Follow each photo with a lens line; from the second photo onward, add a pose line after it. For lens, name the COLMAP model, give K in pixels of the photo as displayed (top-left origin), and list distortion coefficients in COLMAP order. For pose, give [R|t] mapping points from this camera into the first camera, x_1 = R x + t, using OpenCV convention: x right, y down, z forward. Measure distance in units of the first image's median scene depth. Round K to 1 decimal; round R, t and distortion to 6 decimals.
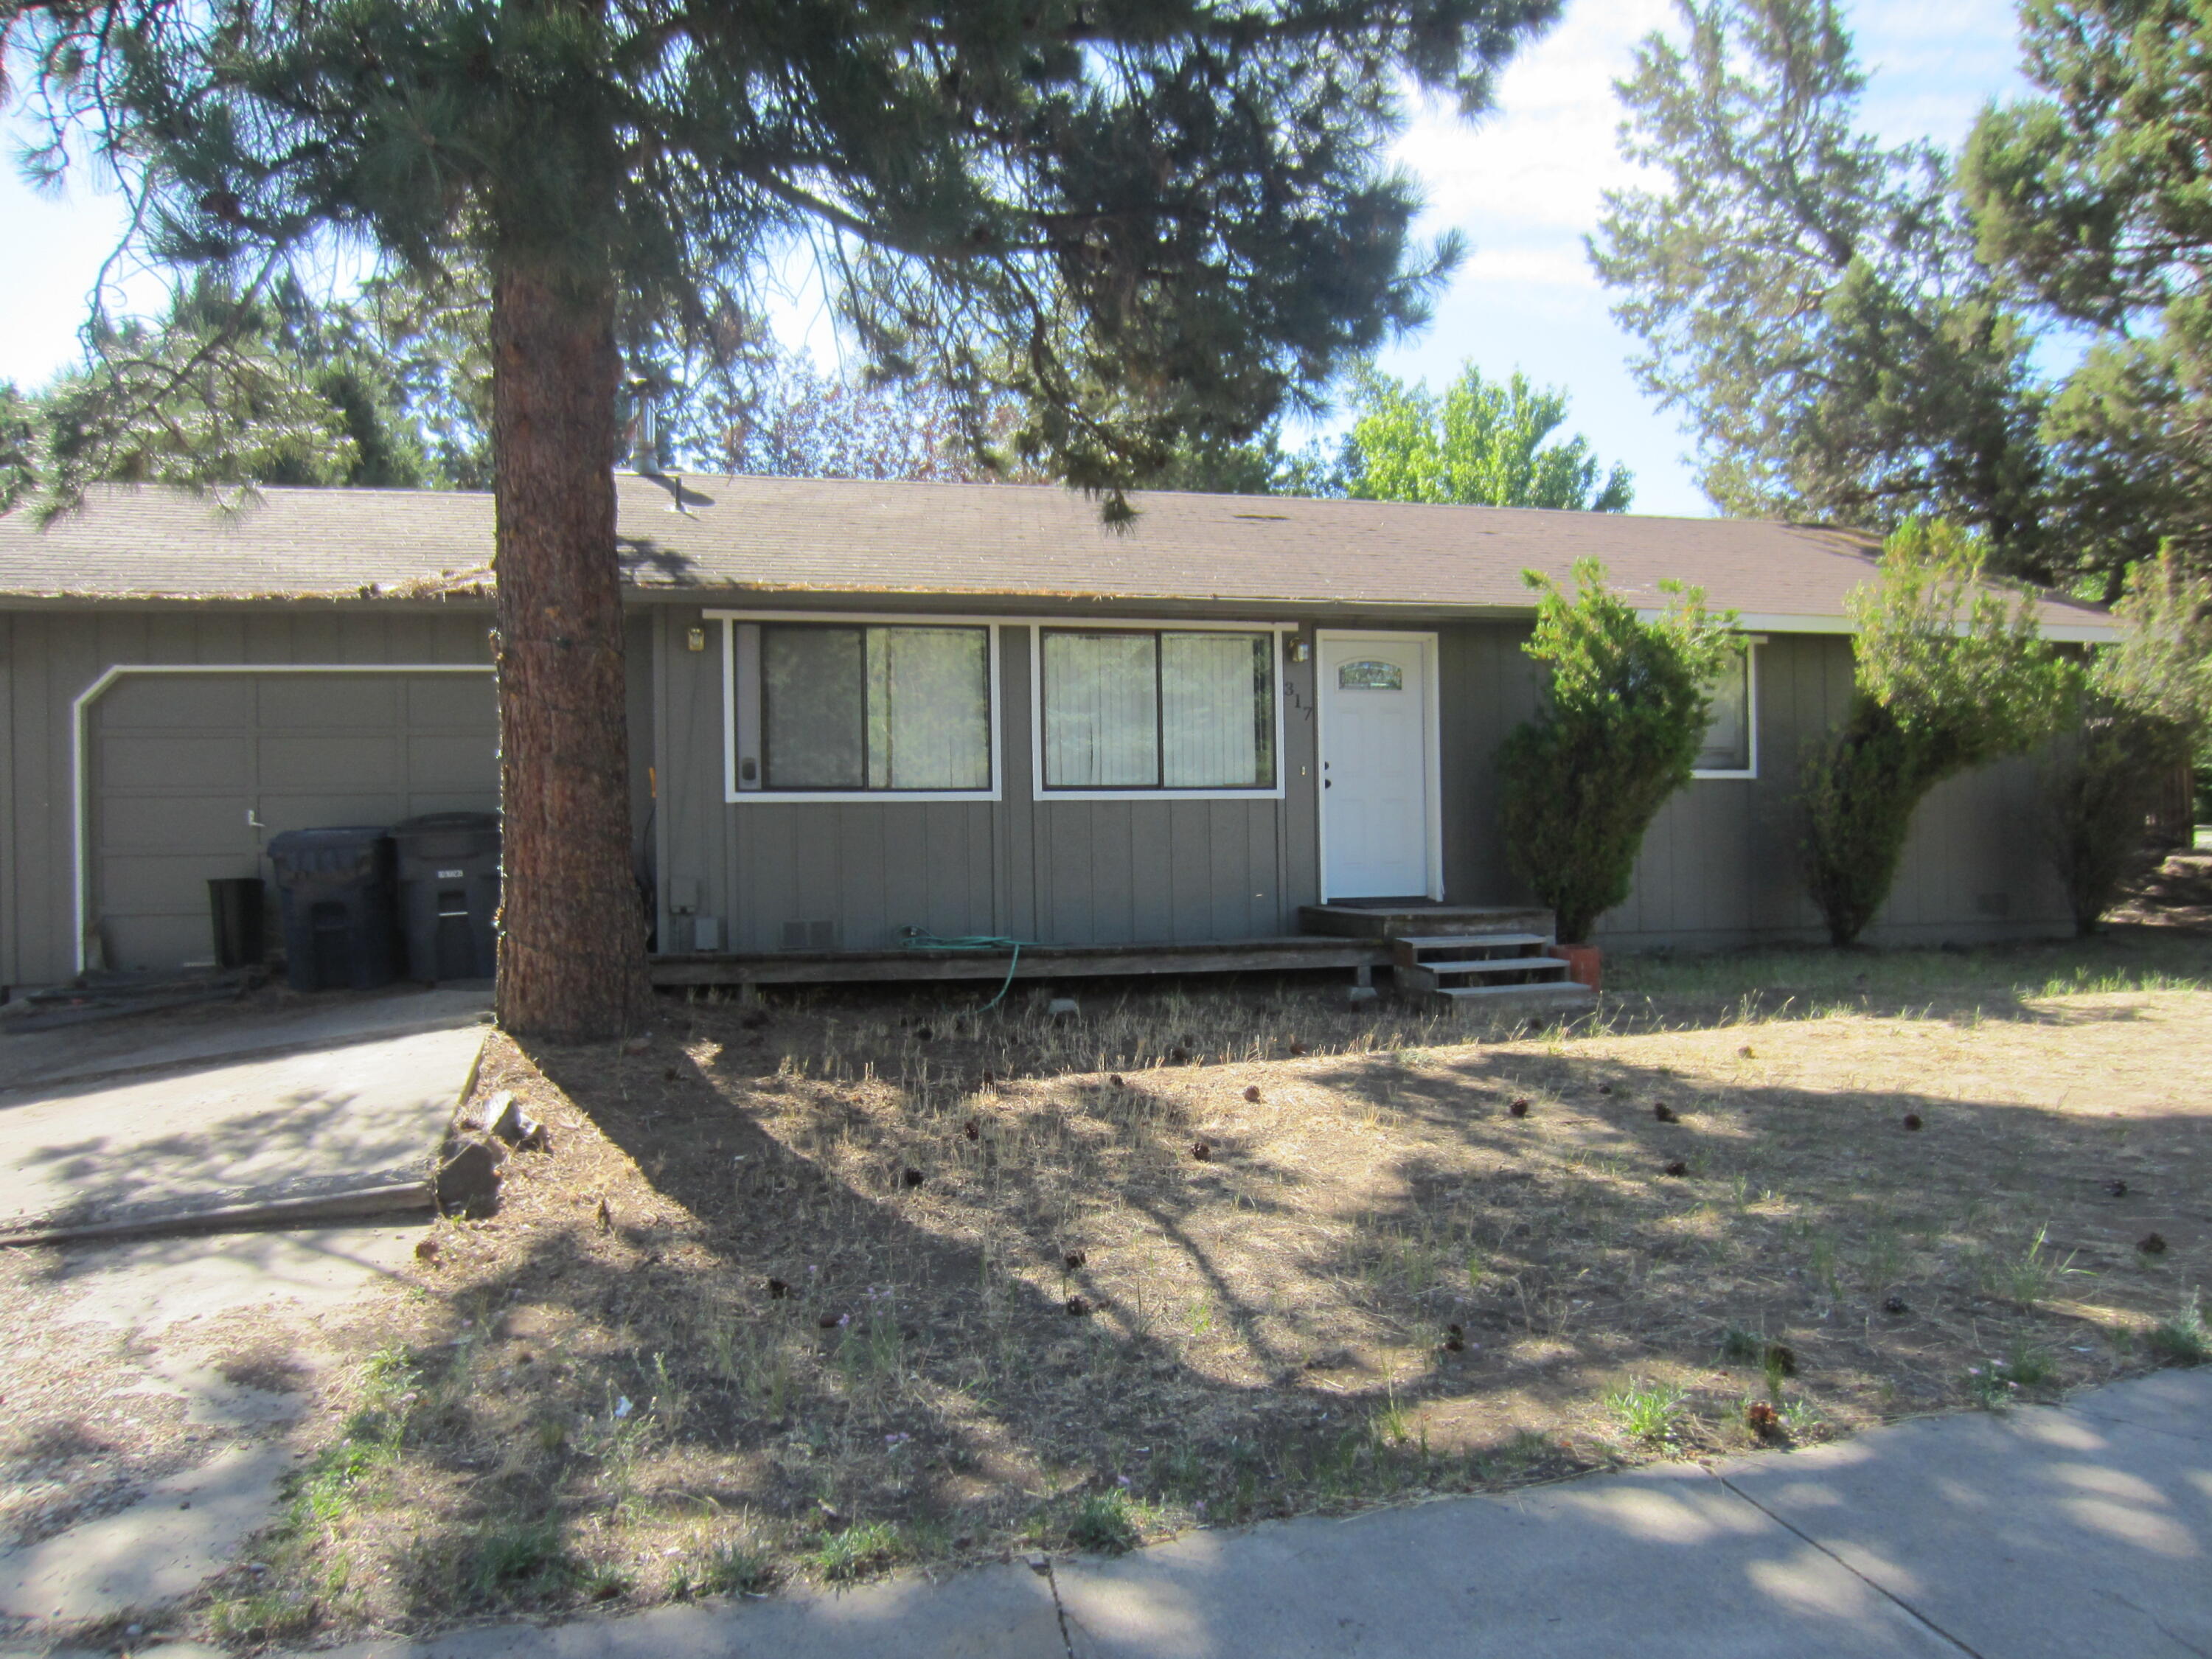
lens RADIAL K [[1555.3, 0, 1106.0], [0, 1555.3, 829.5], [0, 0, 1]] dist [-0.038723, 0.015492]
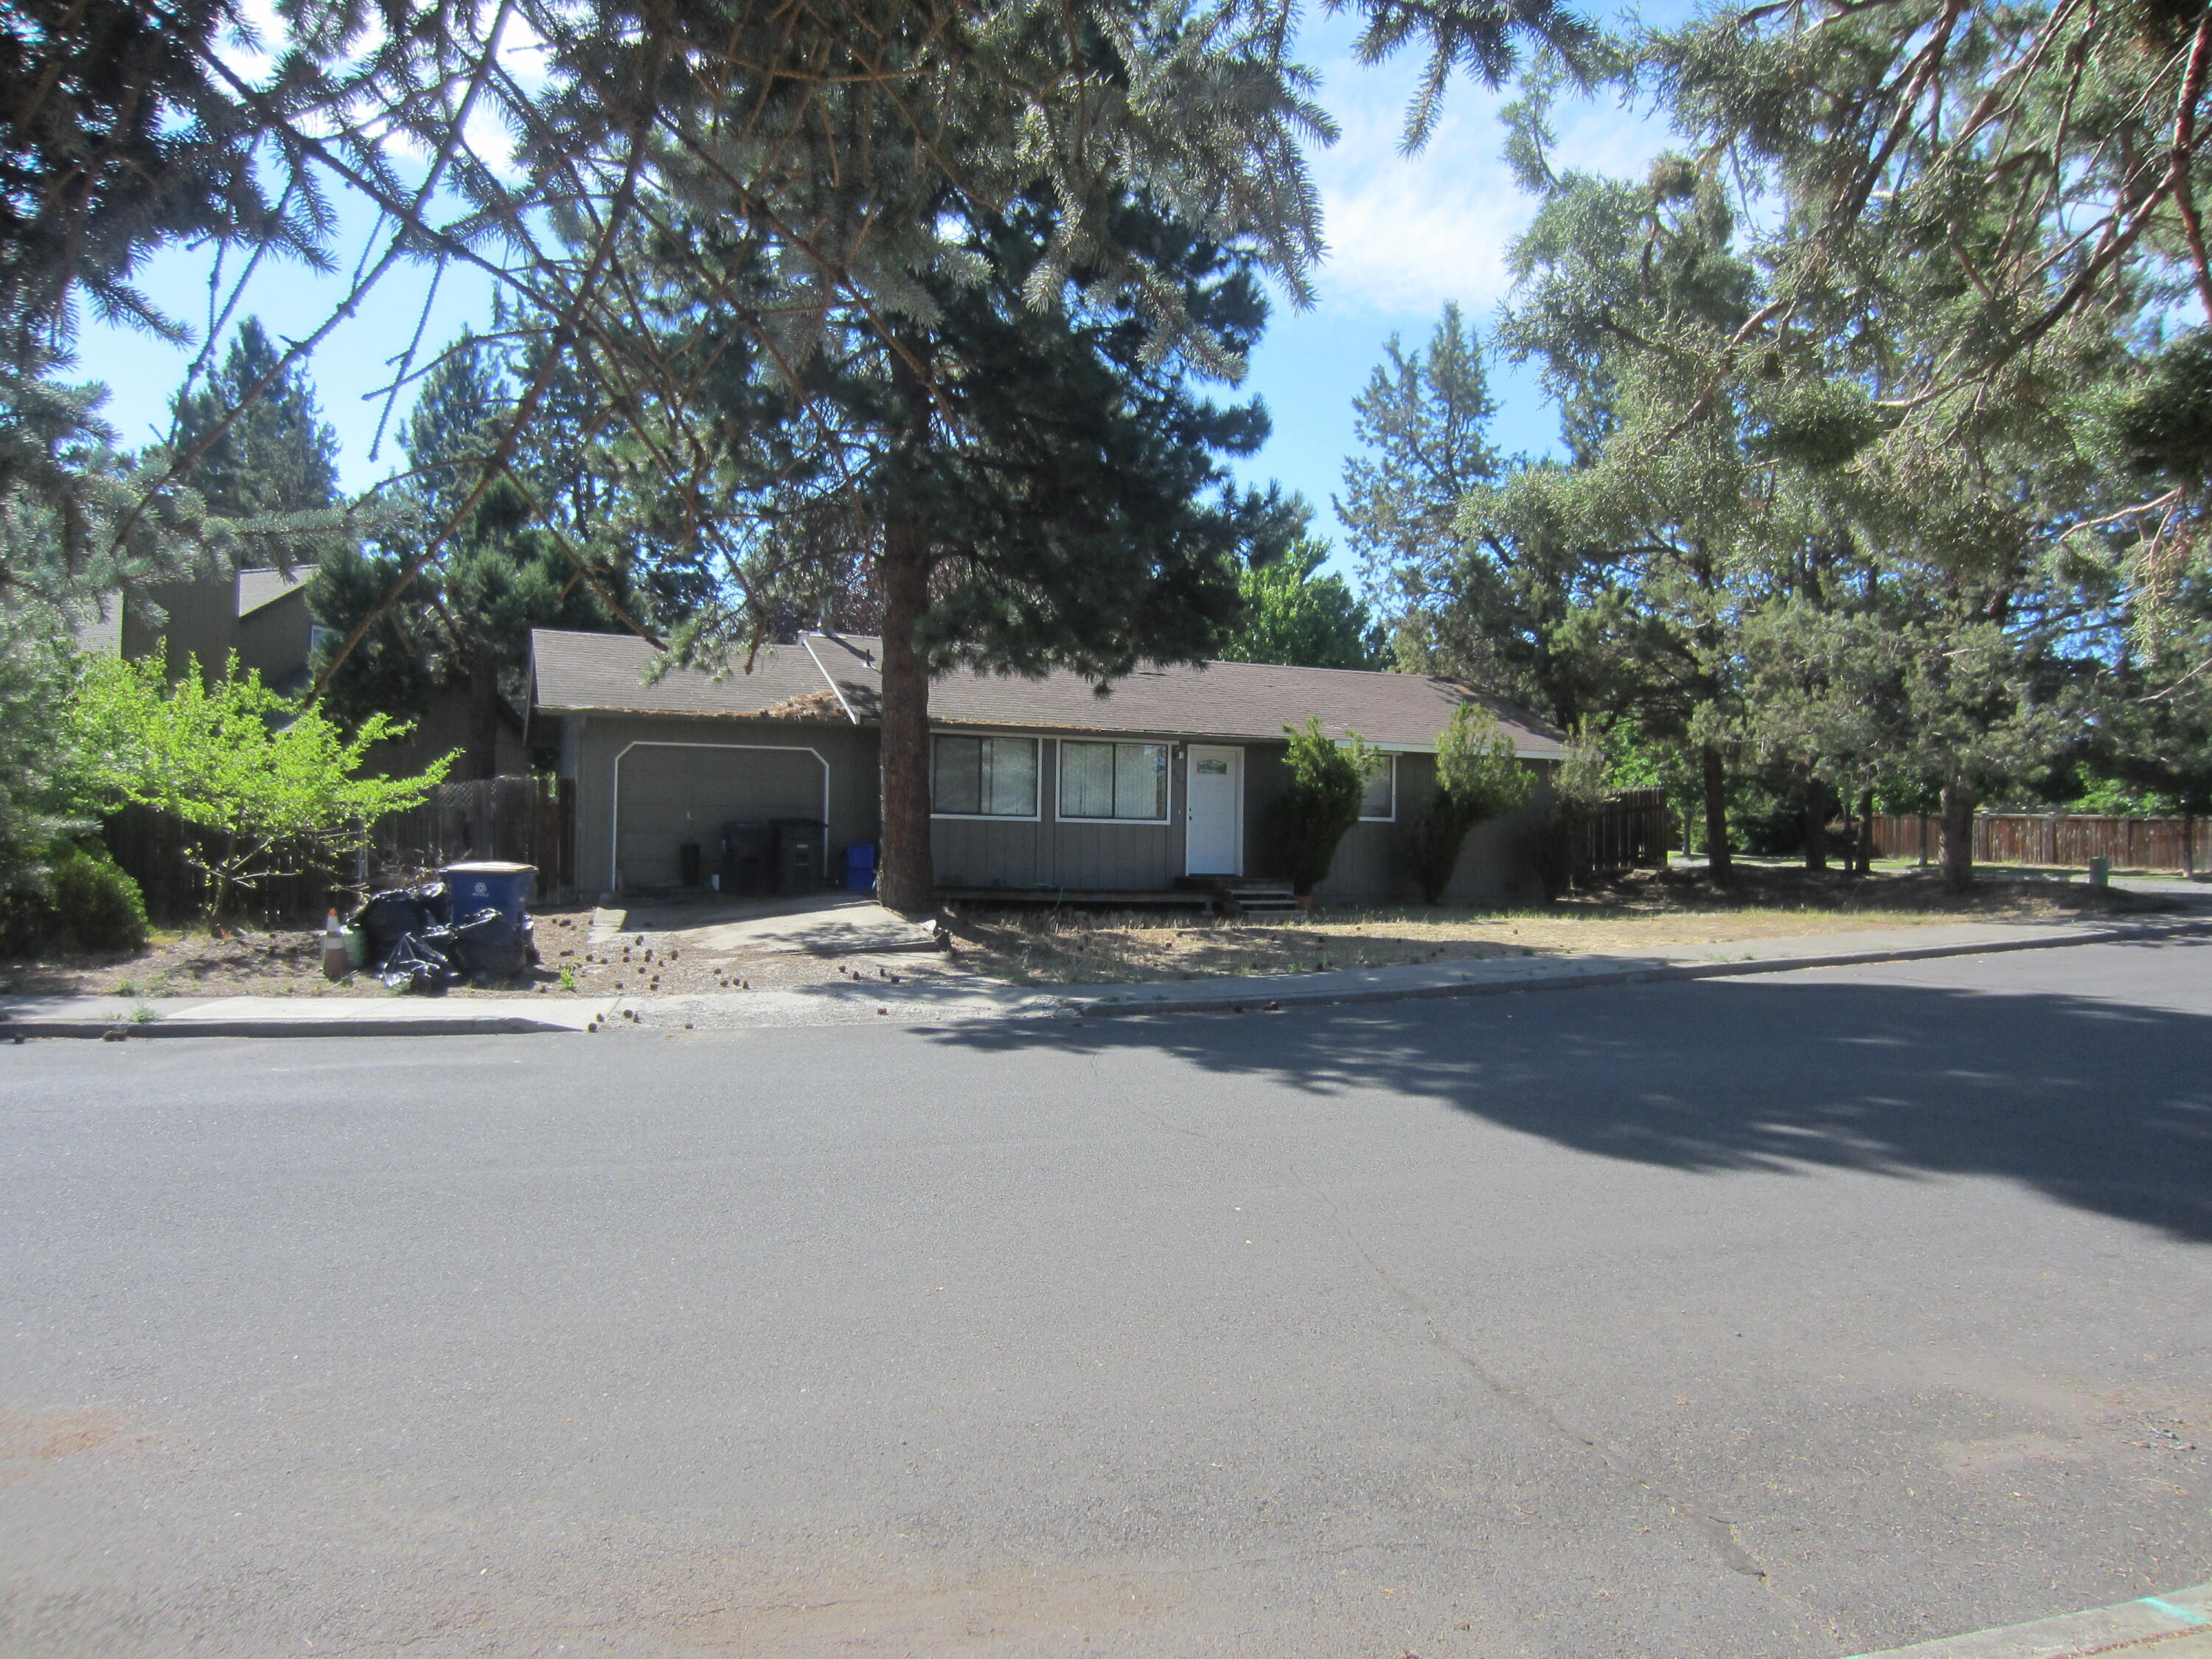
lens RADIAL K [[1555.3, 0, 1106.0], [0, 1555.3, 829.5], [0, 0, 1]] dist [-0.038723, 0.015492]
pose [[0.989681, 0.032068, 0.139654, -0.268174], [-0.028921, 0.999281, -0.024505, 0.041029], [-0.140340, 0.020213, 0.989897, -1.080923]]
